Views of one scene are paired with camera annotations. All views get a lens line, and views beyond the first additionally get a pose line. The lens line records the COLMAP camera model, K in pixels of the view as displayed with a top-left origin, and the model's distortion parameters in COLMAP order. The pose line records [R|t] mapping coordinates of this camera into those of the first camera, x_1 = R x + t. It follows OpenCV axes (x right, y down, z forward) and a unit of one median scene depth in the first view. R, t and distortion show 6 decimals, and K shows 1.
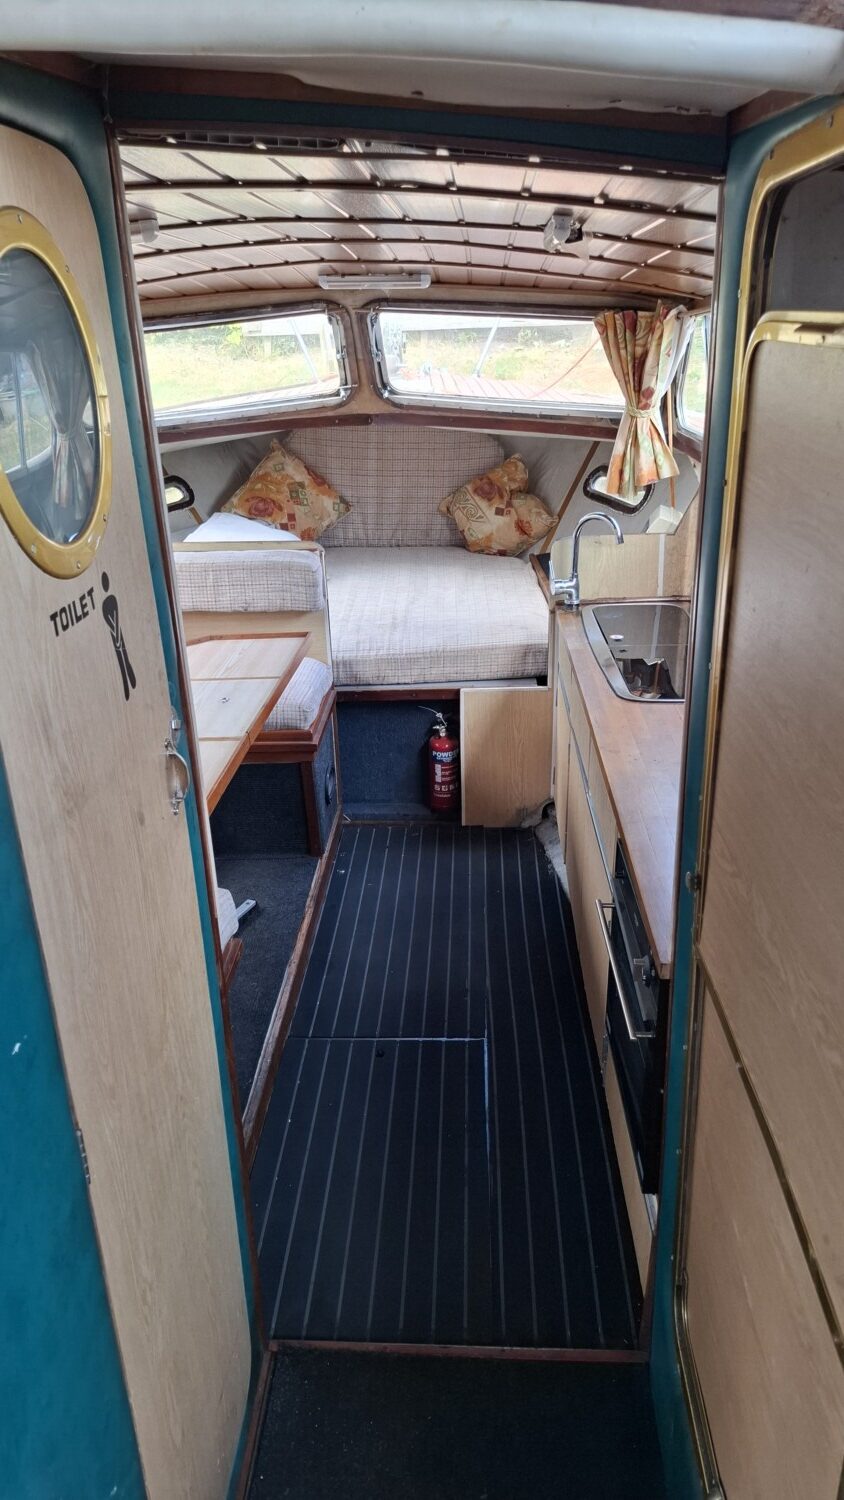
lens RADIAL K [[1041.1, 0, 422.0], [0, 1041.1, 750.0], [0, 0, 1]] dist [0.134086, -0.190896]
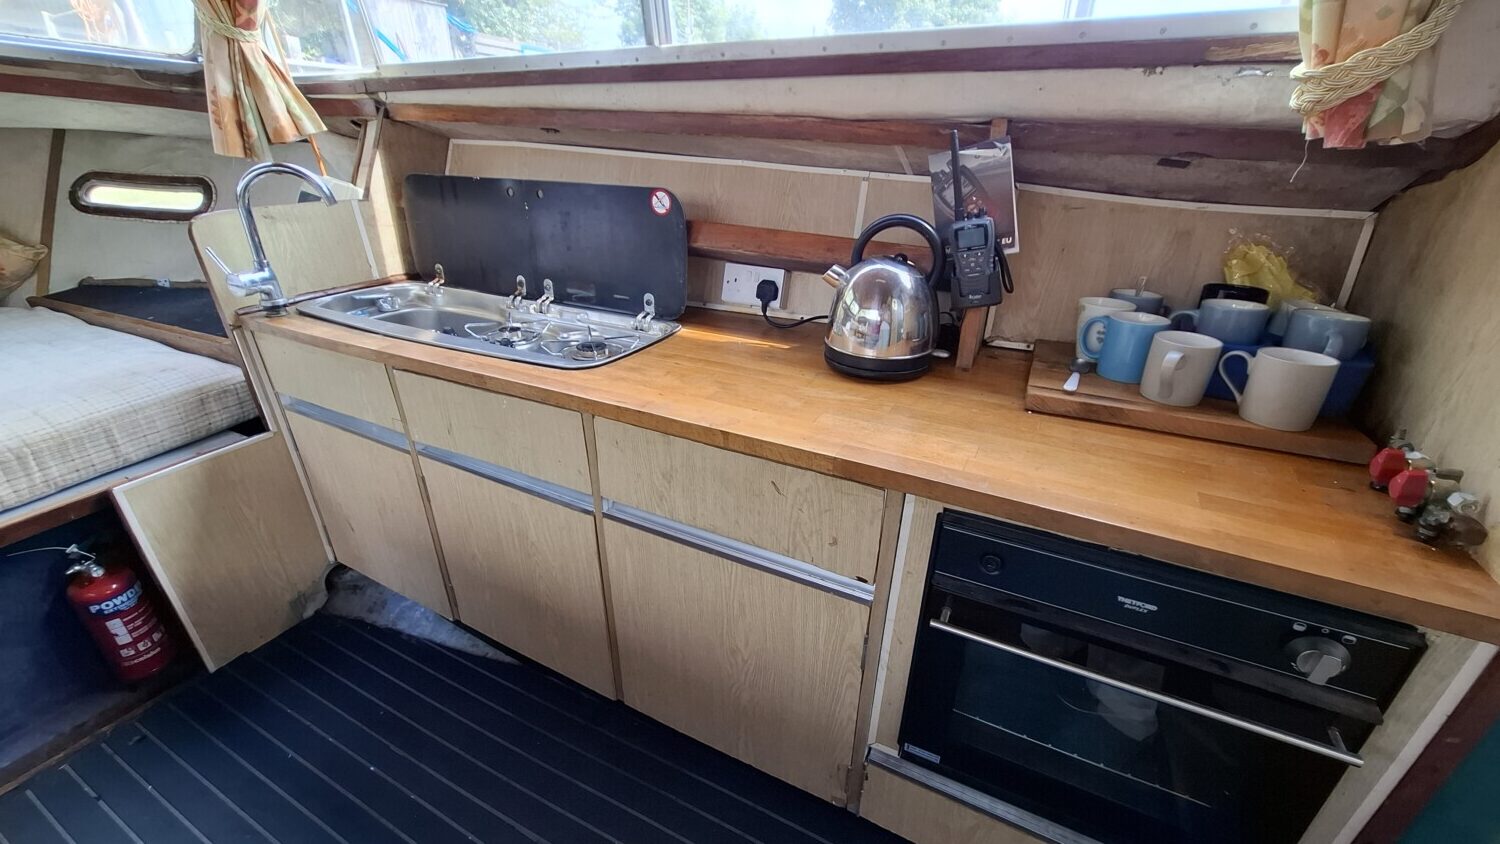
lens RADIAL K [[594.7, 0, 752.4], [0, 594.7, 428.4], [0, 0, 1]] dist [-0.009643, 0.004715]
pose [[0.415846, -0.368735, 0.831328, -0.081853], [0.329412, 0.913113, 0.240232, -0.052676], [-0.847679, 0.173950, 0.501181, 0.528805]]
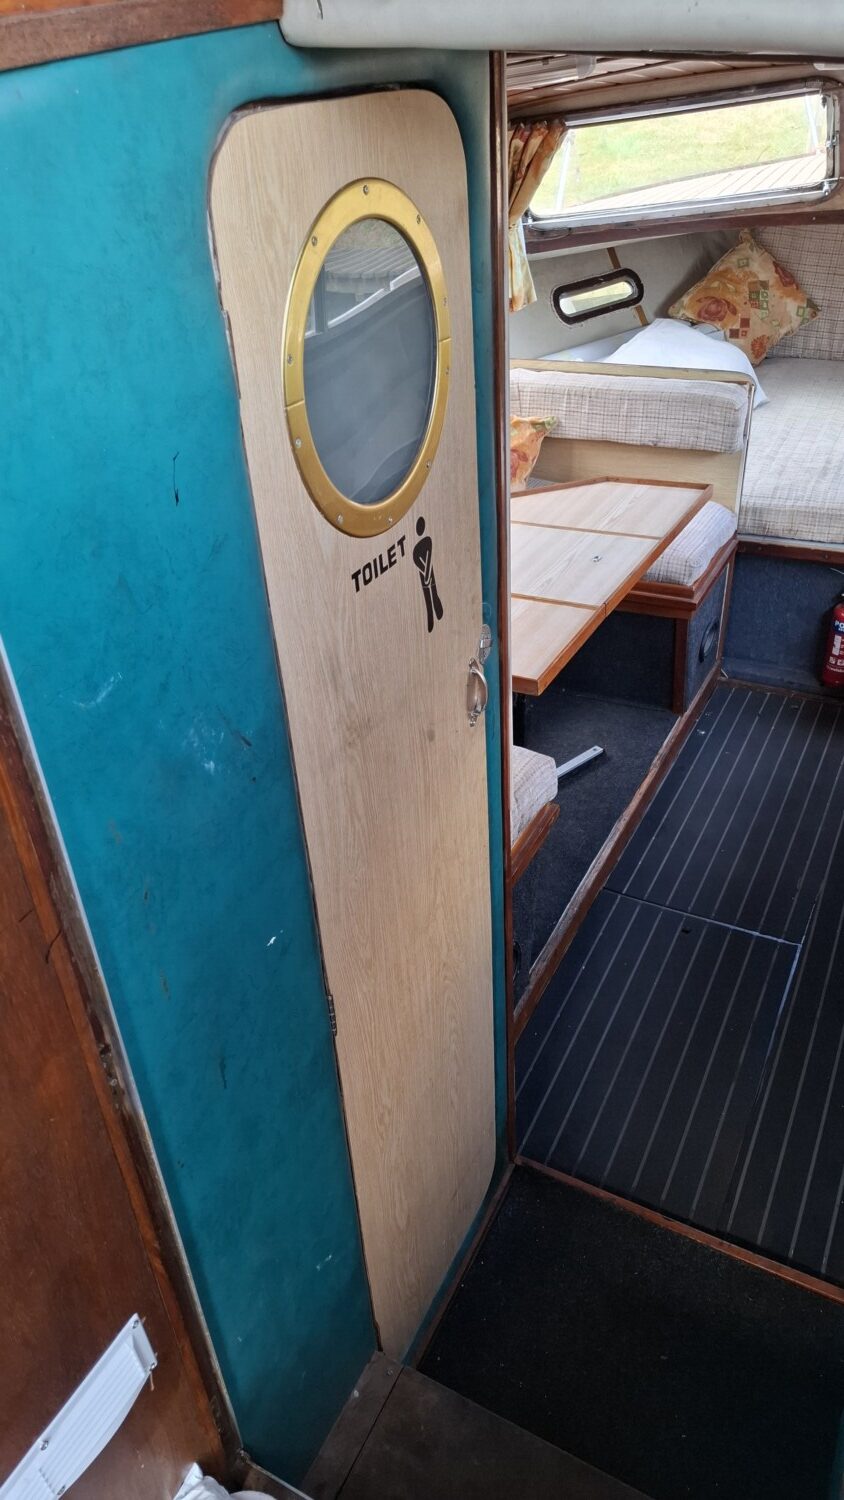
lens RADIAL K [[1049.3, 0, 414.8], [0, 1049.3, 755.4], [0, 0, 1]] dist [0.126421, -0.189178]
pose [[0.906884, 0.216515, -0.361500, 0.041970], [-0.135124, 0.962017, 0.237203, -0.060978], [0.399127, -0.166268, 0.901694, -0.000519]]
